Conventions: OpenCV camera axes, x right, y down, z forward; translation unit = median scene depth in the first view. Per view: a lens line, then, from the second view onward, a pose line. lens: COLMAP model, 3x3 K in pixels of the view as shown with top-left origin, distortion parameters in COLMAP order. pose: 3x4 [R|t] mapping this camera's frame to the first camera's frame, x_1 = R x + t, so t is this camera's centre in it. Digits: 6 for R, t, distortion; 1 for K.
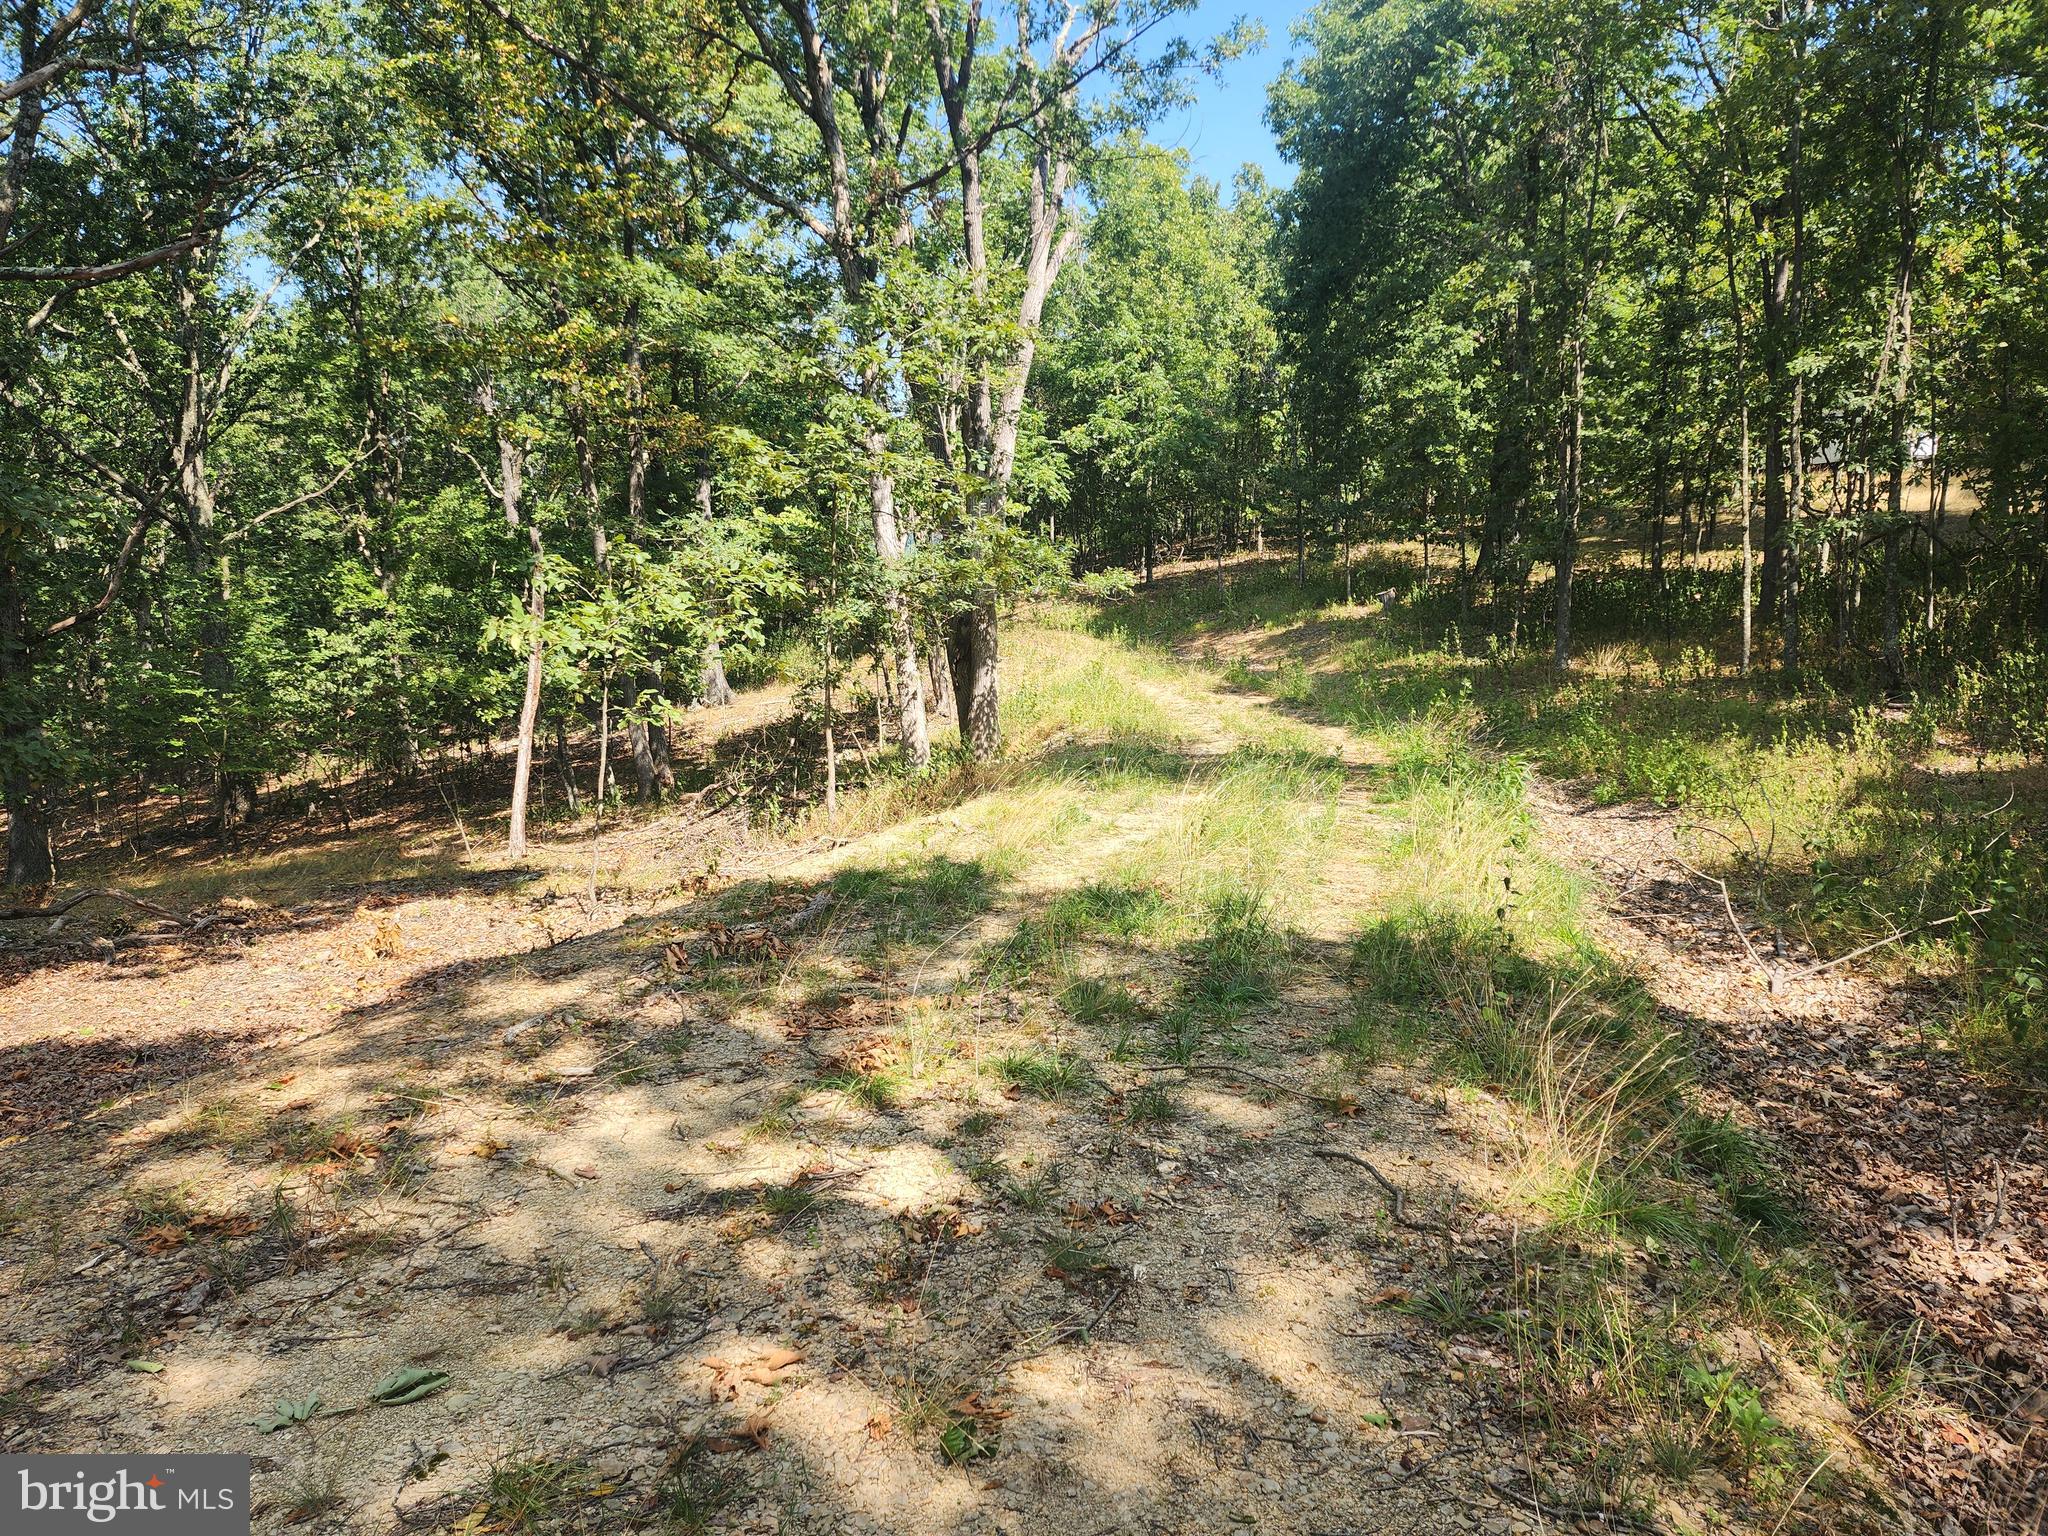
lens RADIAL K [[1341.8, 0, 1026.7], [0, 1341.8, 779.5], [0, 0, 1]] dist [0.068322, -0.062341]
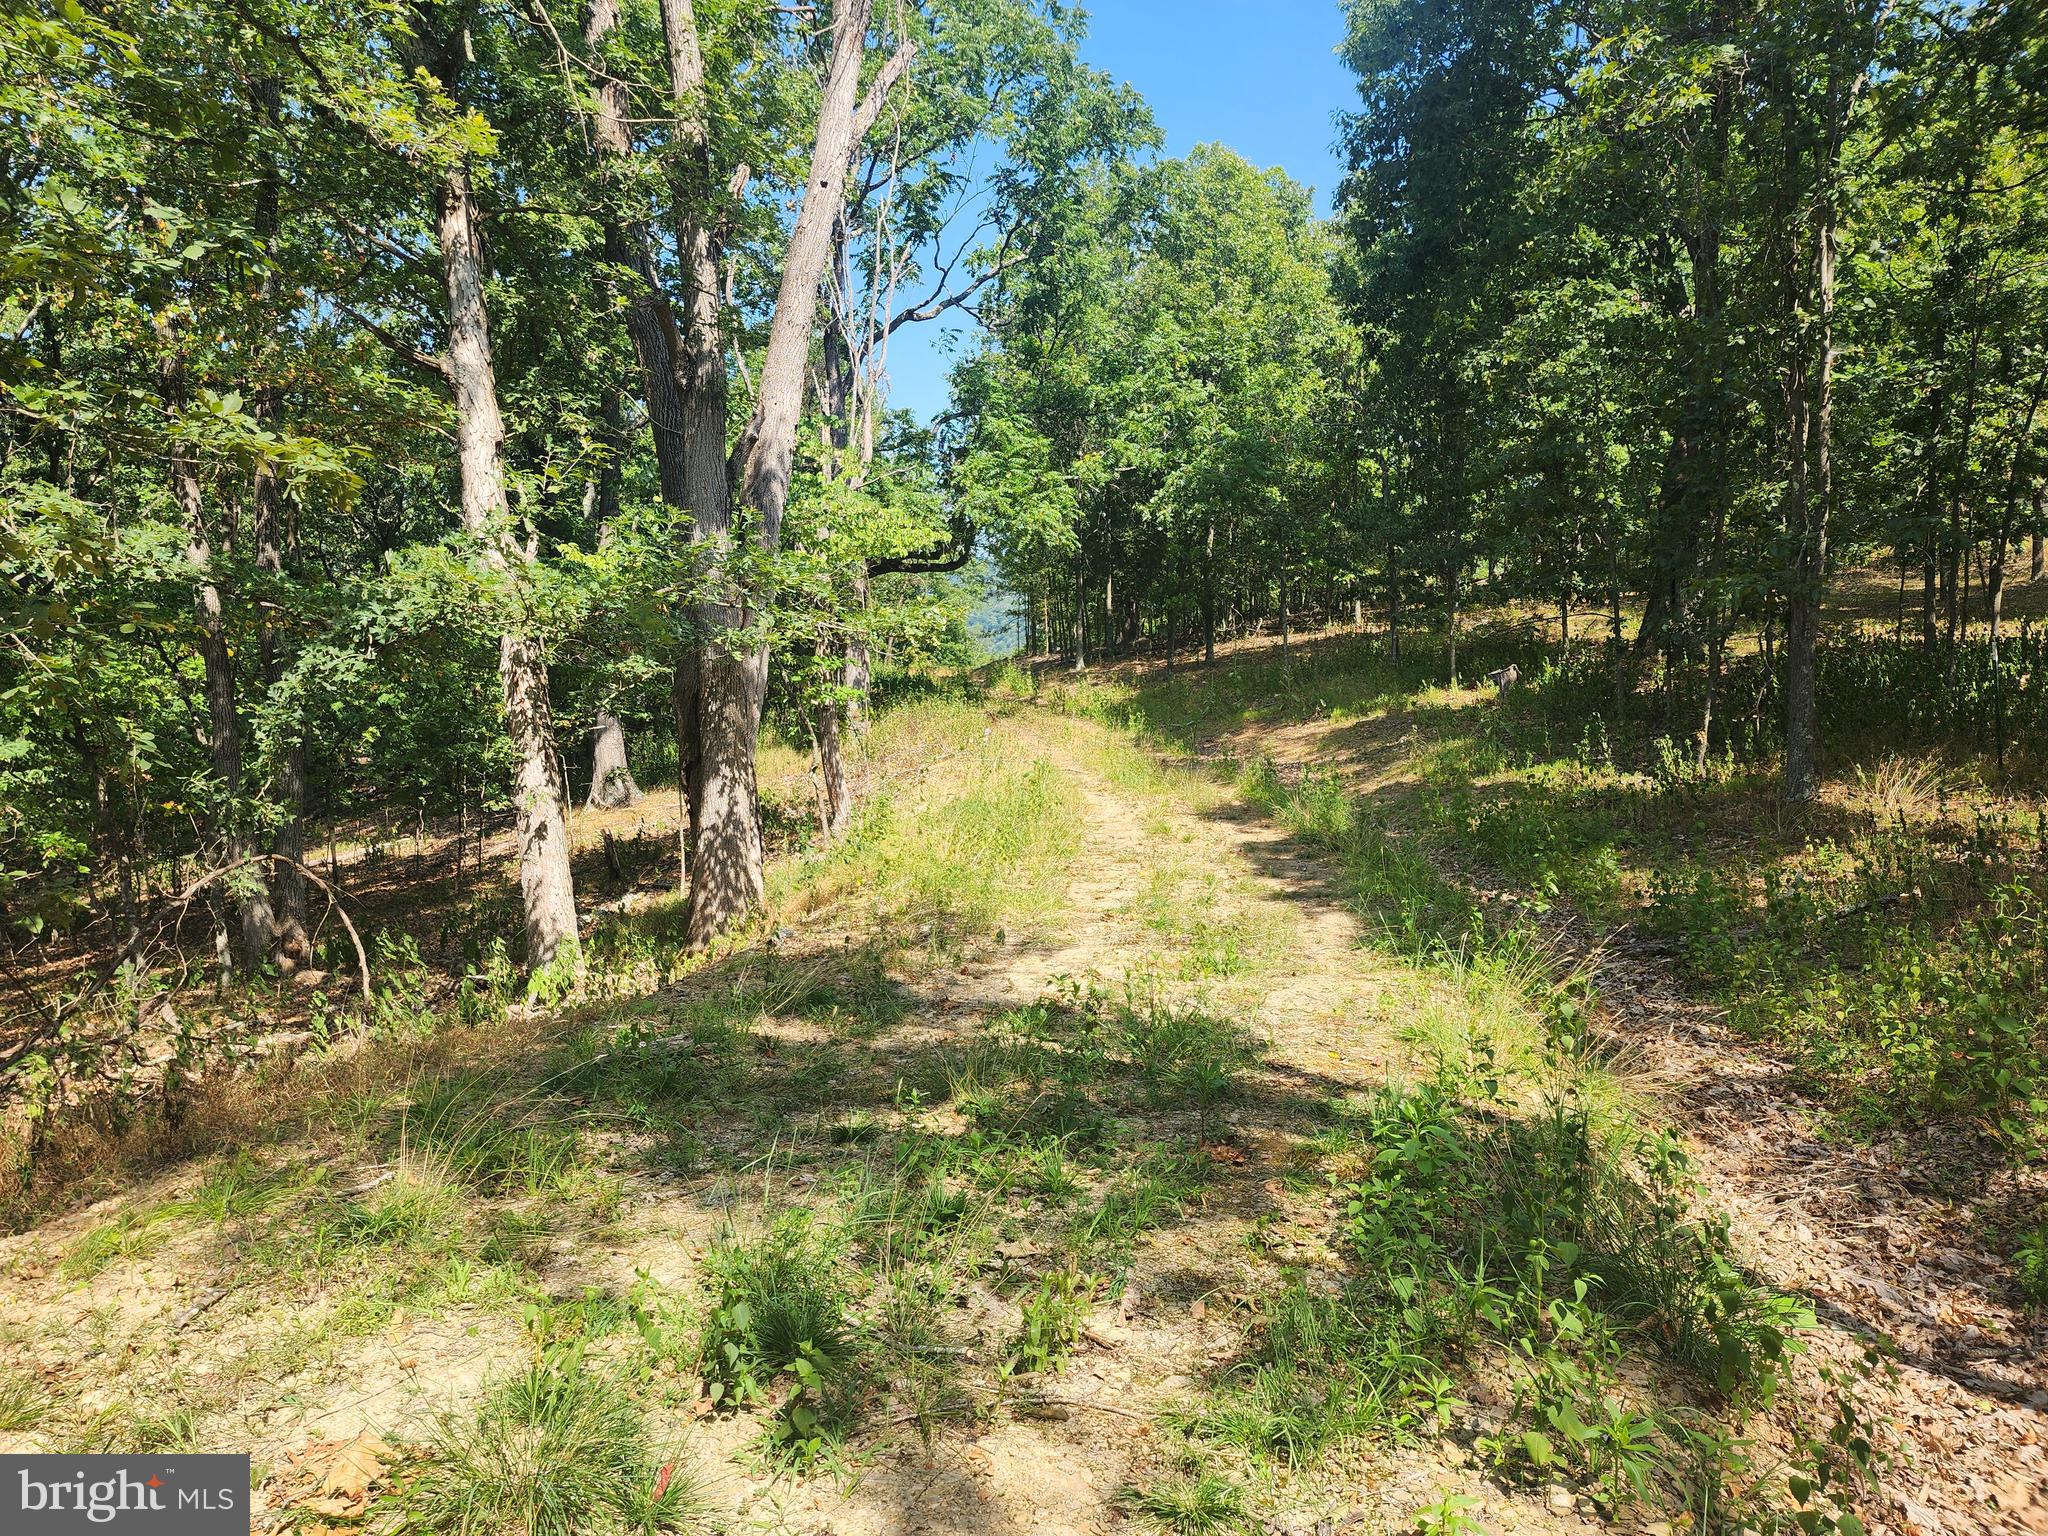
lens RADIAL K [[1341.8, 0, 1019.0], [0, 1341.8, 753.1], [0, 0, 1]] dist [0.068322, -0.062341]
pose [[0.993768, 0.018764, -0.109875, 0.087591], [-0.027789, 0.996311, -0.081188, -0.029755], [0.107946, 0.083735, 0.990624, 0.259766]]
